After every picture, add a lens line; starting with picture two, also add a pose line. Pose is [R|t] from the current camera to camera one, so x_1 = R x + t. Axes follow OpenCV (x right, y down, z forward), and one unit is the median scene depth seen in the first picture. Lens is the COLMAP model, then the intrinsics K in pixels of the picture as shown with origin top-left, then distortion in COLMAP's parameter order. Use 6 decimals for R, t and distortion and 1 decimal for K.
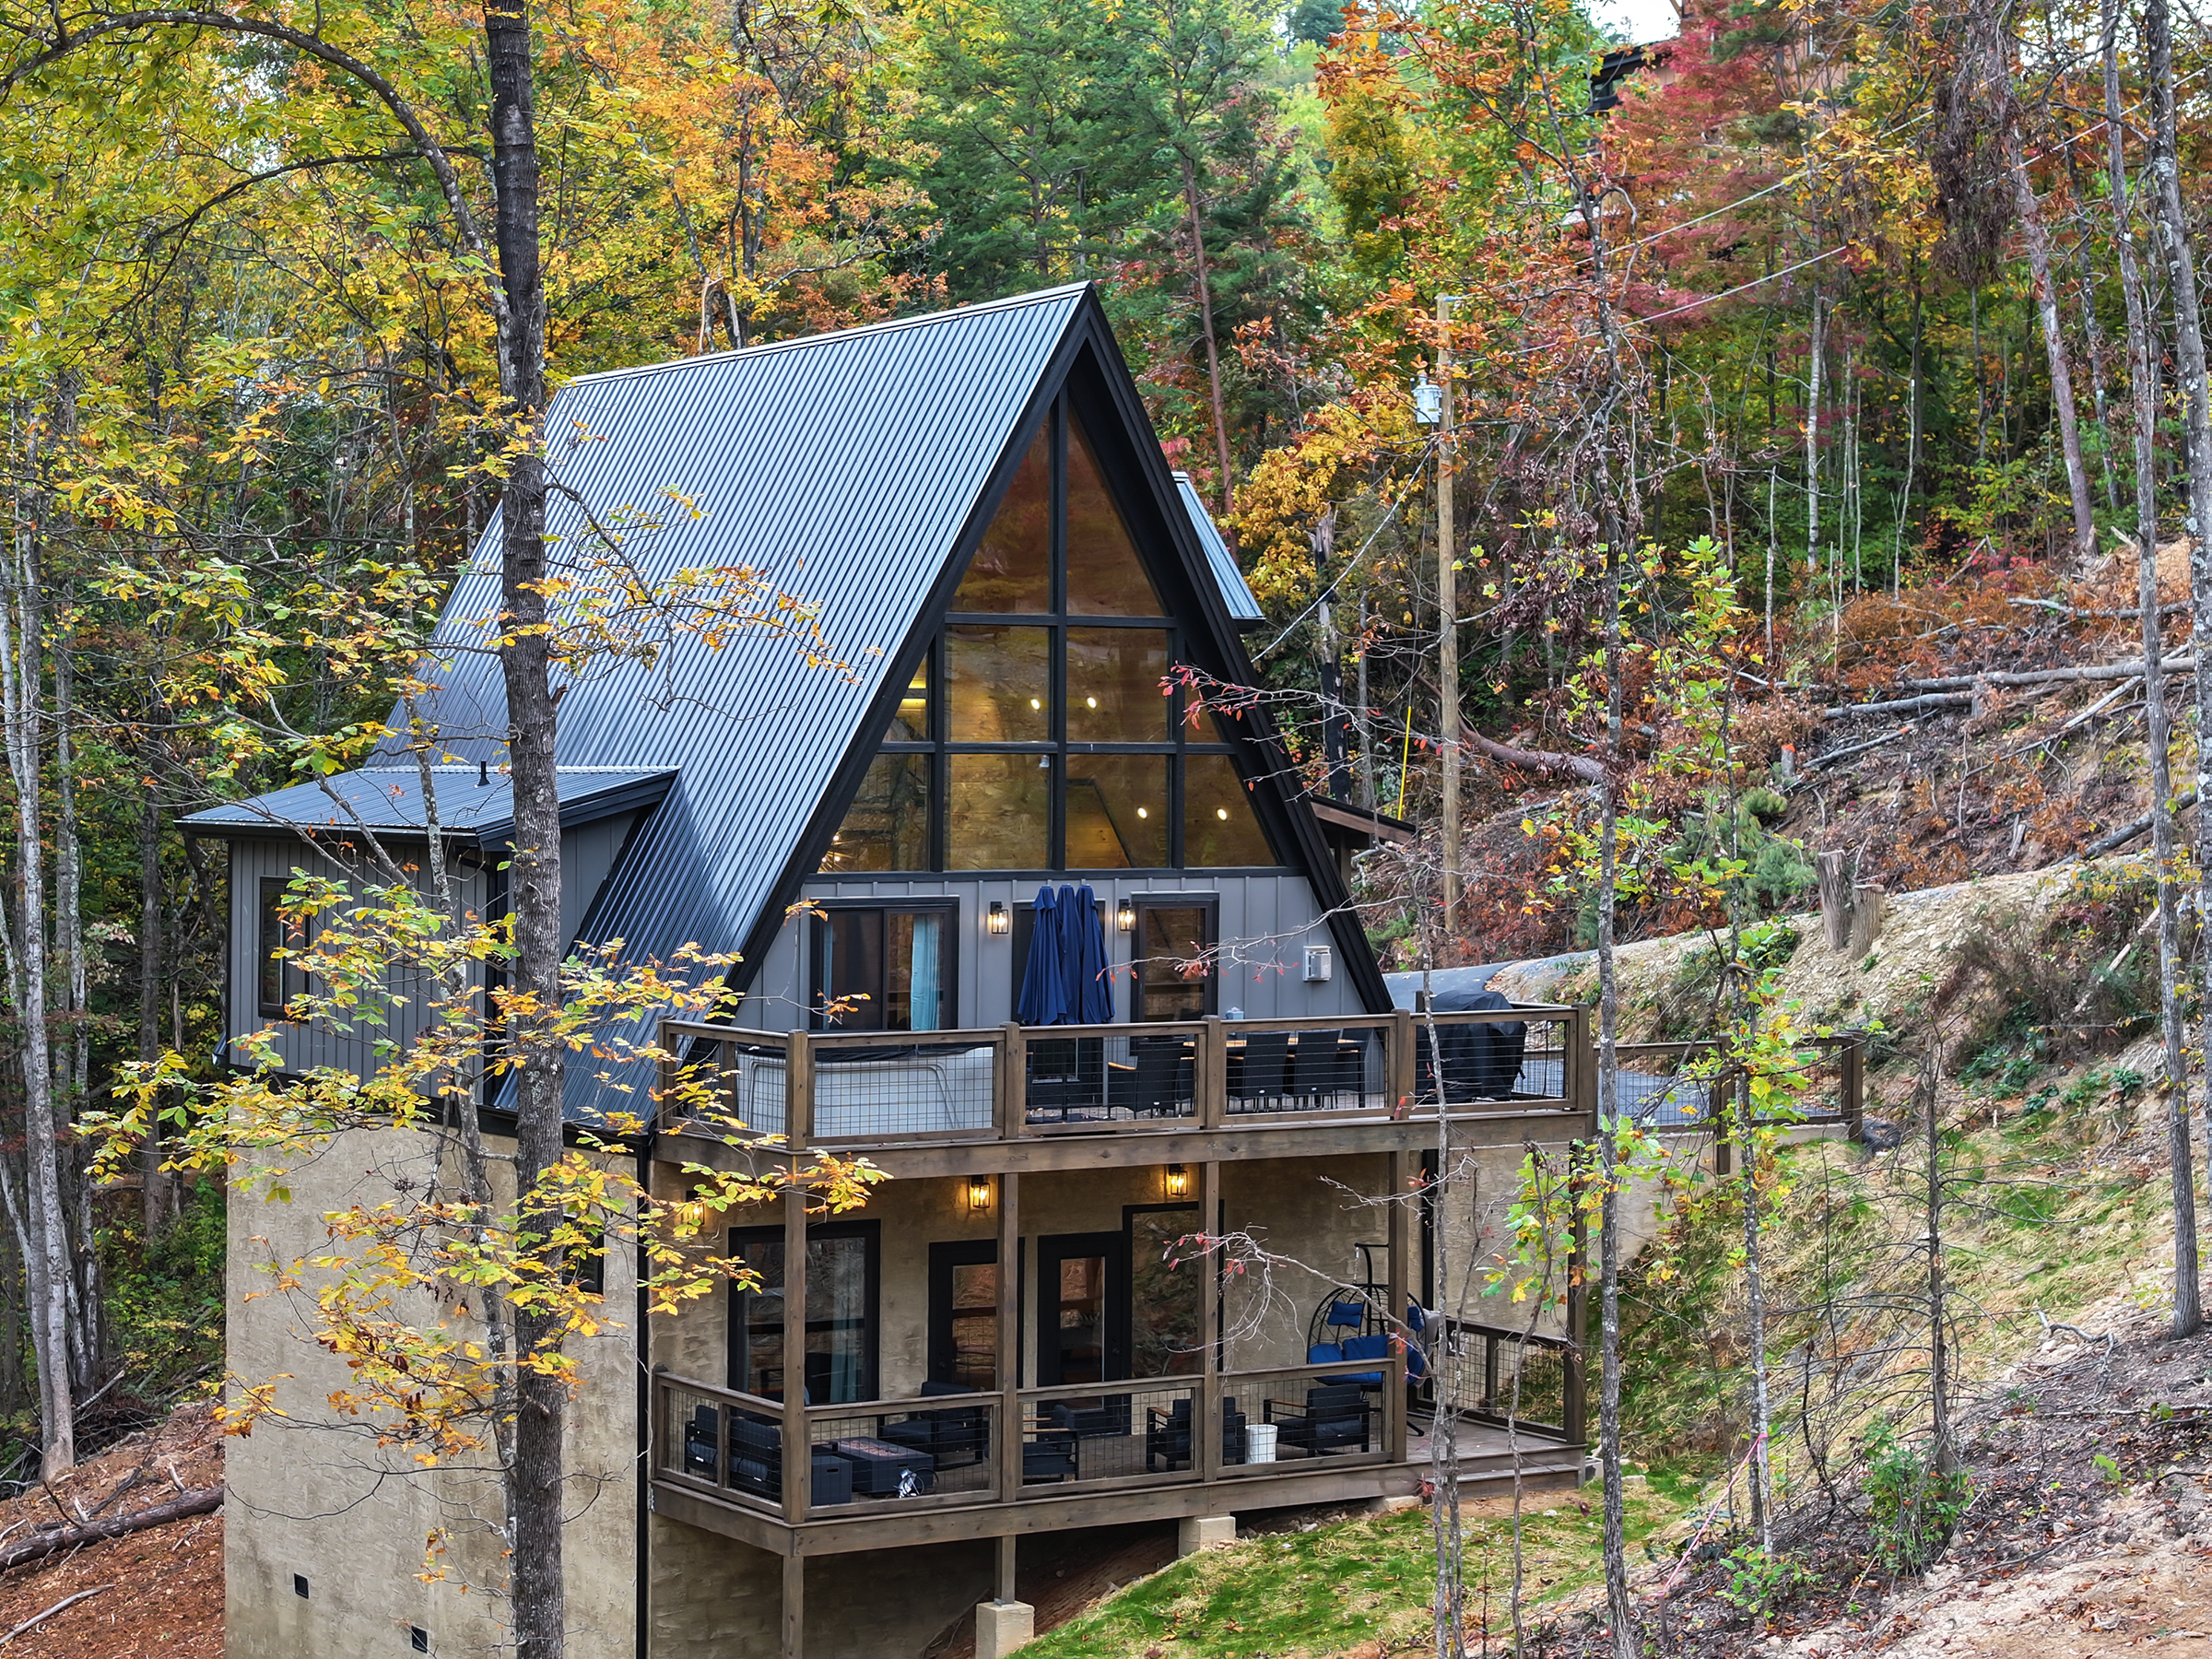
lens RADIAL K [[4515.7, 0, 1106.1], [0, 4515.7, 828.5], [0, 0, 1]] dist [-0.103676, 0.000000]
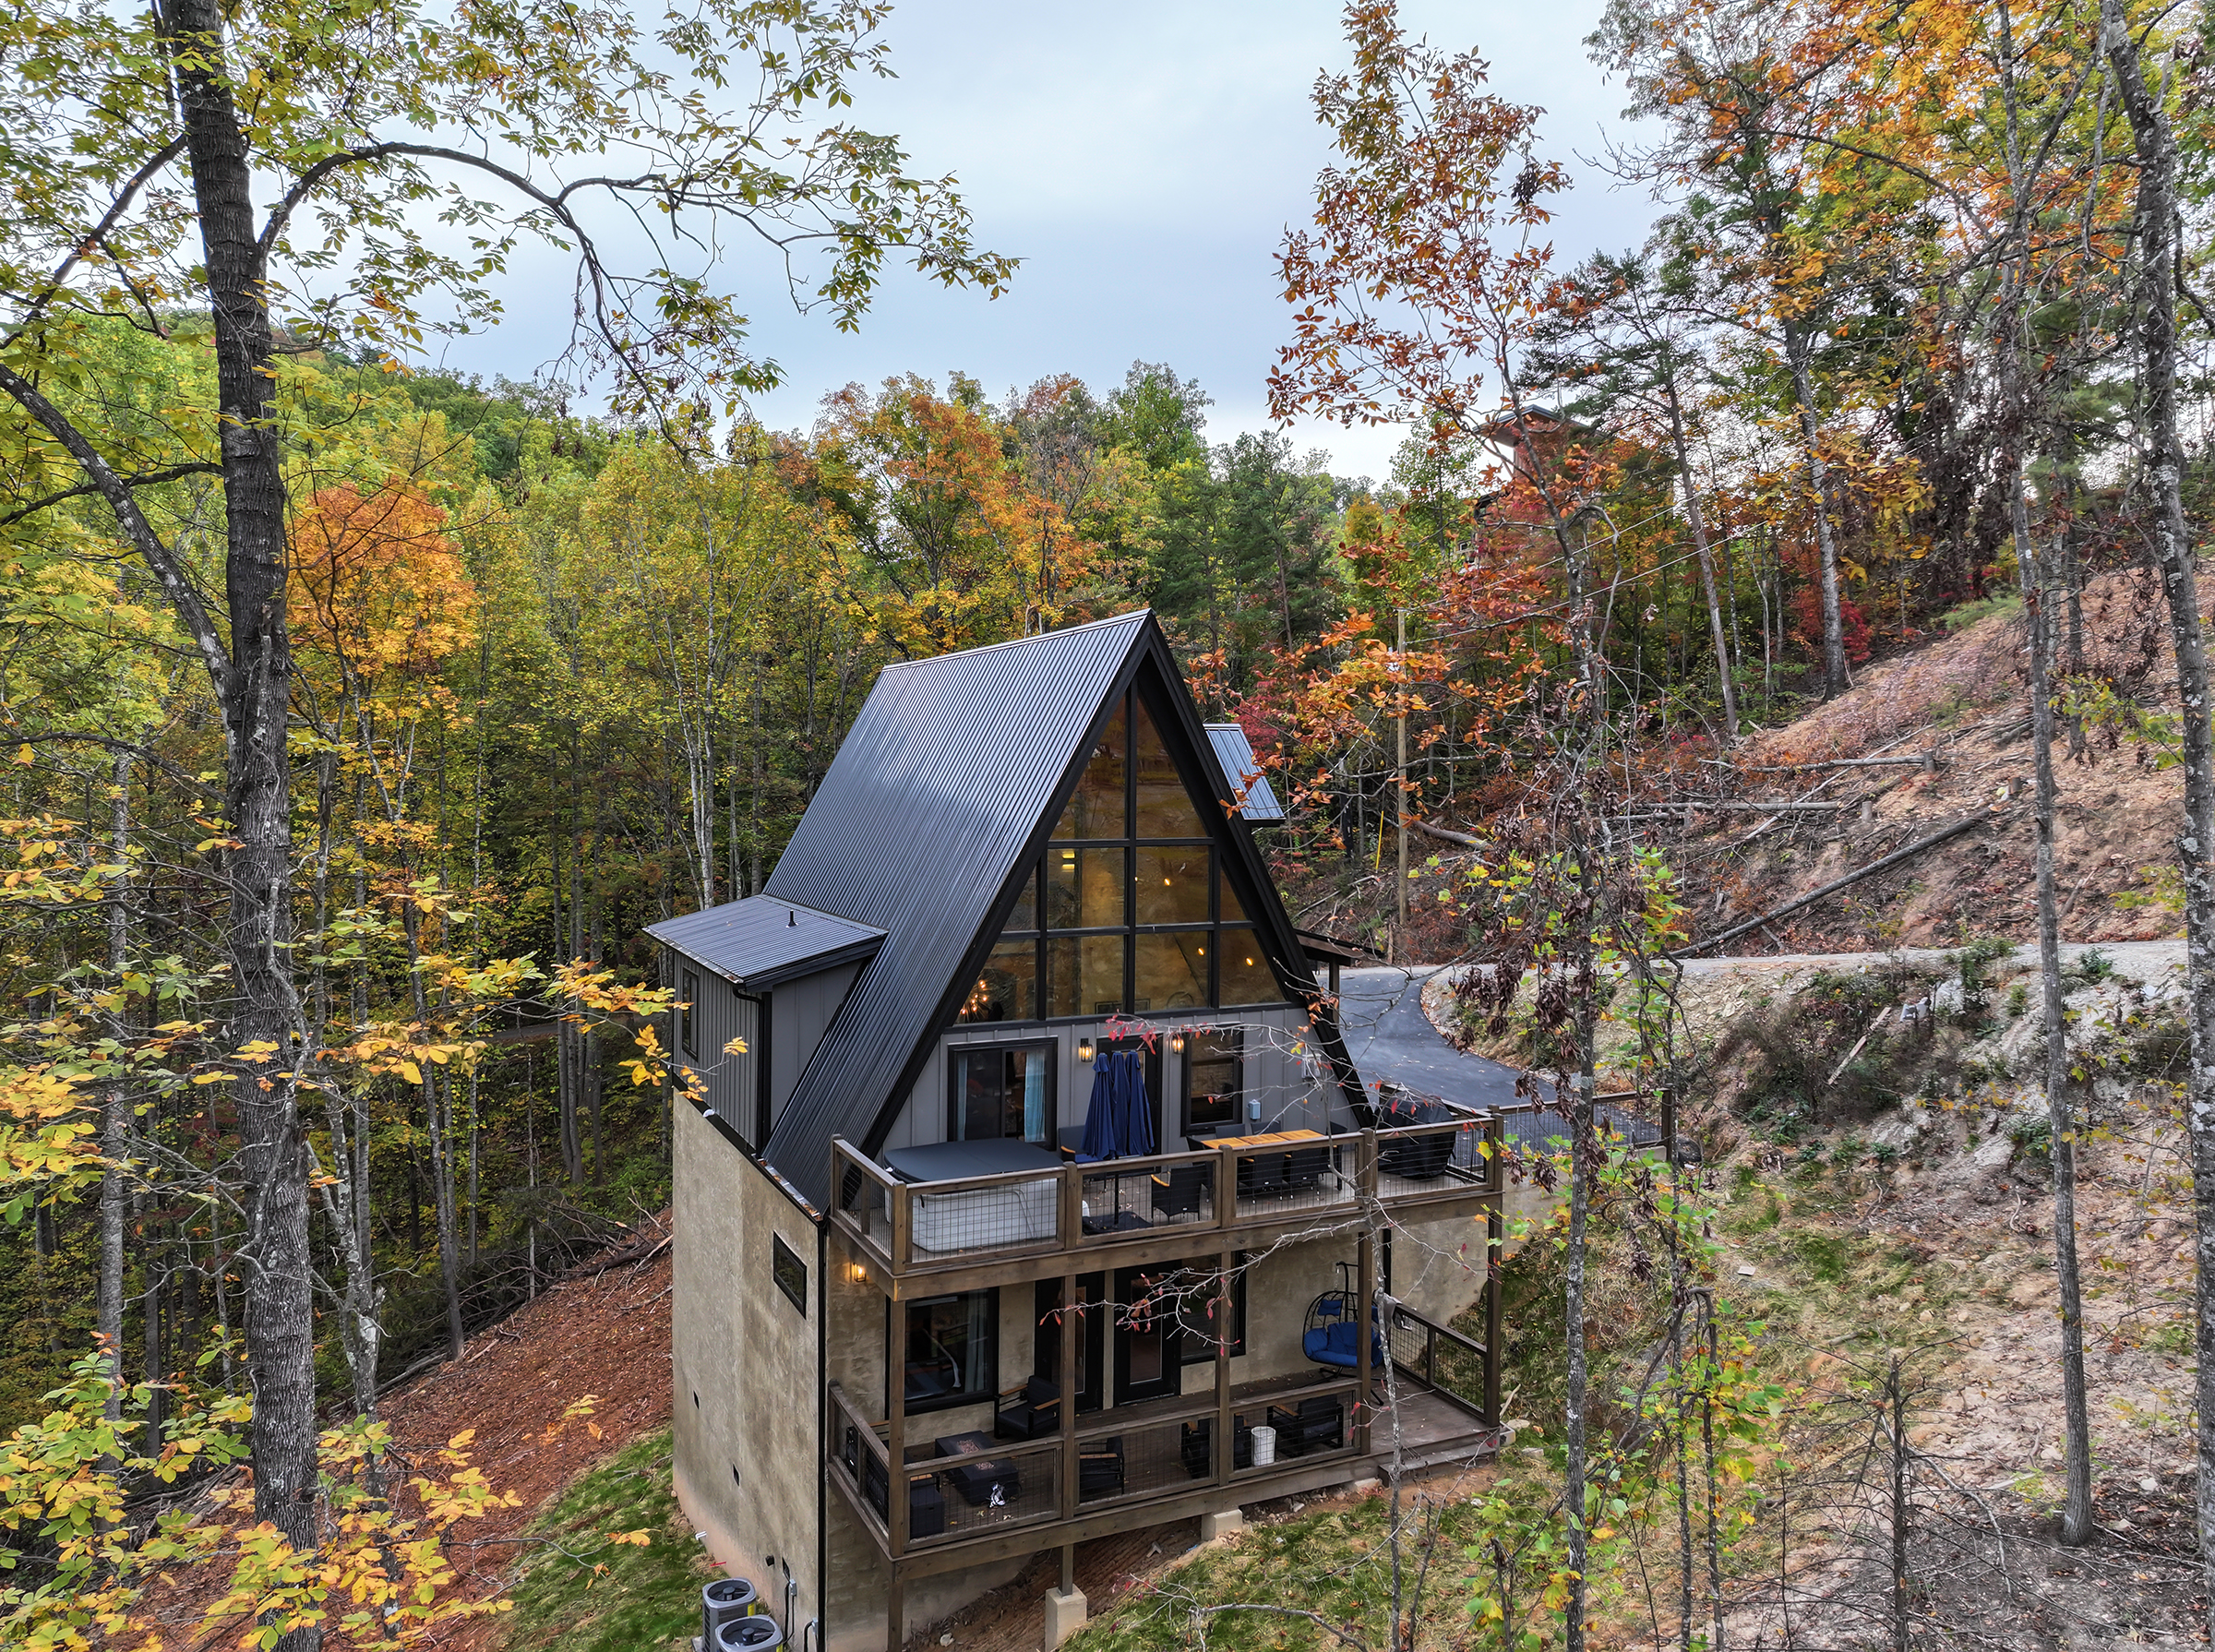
lens RADIAL K [[1594.4, 0, 1060.4], [0, 1594.4, 835.5], [0, 0, 1]] dist [0.004652, 0.007343]
pose [[0.991022, 0.004984, -0.133607, 0.033745], [-0.001725, 0.999698, 0.024498, -0.057664], [0.133689, -0.024048, 0.990731, 0.461772]]
